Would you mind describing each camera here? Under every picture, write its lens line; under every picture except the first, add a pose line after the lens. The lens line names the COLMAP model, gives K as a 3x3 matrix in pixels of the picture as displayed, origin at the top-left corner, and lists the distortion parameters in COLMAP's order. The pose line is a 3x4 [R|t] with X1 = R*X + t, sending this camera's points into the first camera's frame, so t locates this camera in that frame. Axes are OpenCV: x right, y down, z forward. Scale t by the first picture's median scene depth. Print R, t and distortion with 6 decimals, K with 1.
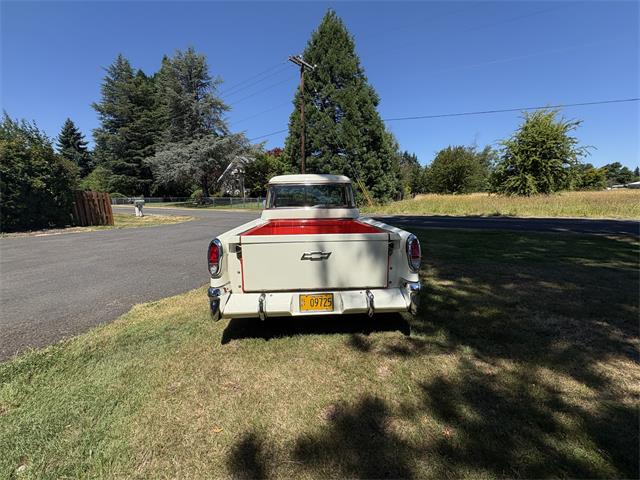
lens RADIAL K [[255.0, 0, 319.1], [0, 255.0, 239.5], [0, 0, 1]] dist [0.001146, -0.000334]
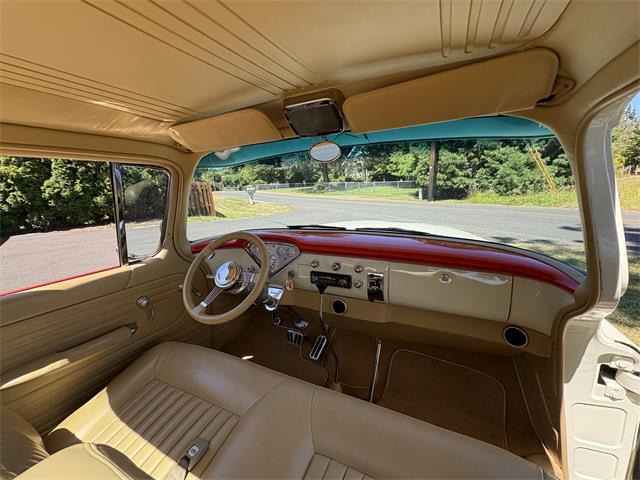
lens RADIAL K [[256.0, 0, 318.7], [0, 256.0, 239.0], [0, 0, 1]] dist [0.000003, -0.000465]
pose [[0.879803, 0.079459, -0.468650, 0.011474], [-0.049723, 0.995905, 0.075509, -0.035684], [0.472730, -0.043130, 0.880151, 0.192872]]
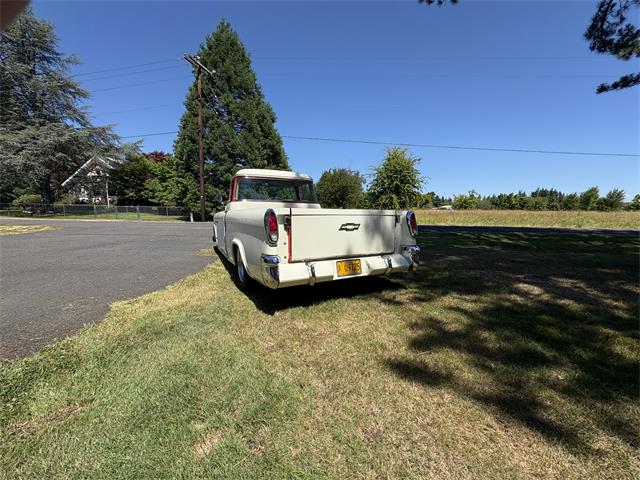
lens RADIAL K [[255.0, 0, 319.1], [0, 255.0, 239.5], [0, 0, 1]] dist [0.001146, -0.000334]
pose [[0.906677, -0.021223, 0.421291, -0.063544], [0.046239, 0.997716, -0.049250, 0.017191], [-0.419283, 0.064134, 0.905587, -0.001276]]
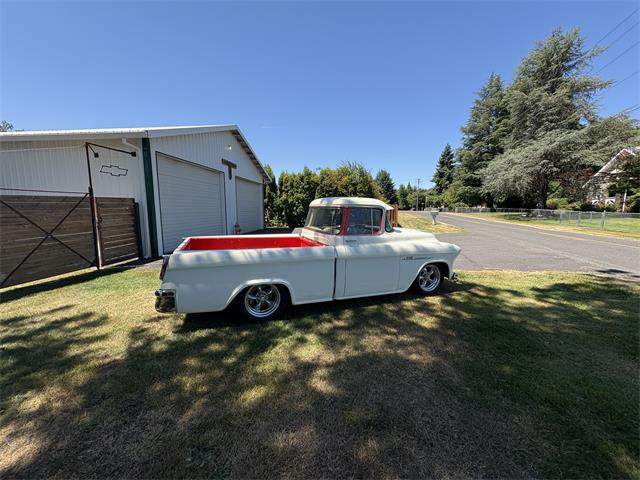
lens RADIAL K [[255.7, 0, 318.9], [0, 255.7, 240.1], [0, 0, 1]] dist [0.000960, -0.000573]
pose [[0.314543, 0.142156, -0.938538, 0.185555], [-0.169676, 0.981219, 0.091755, -0.034167], [0.933955, 0.130387, 0.332756, 0.125305]]
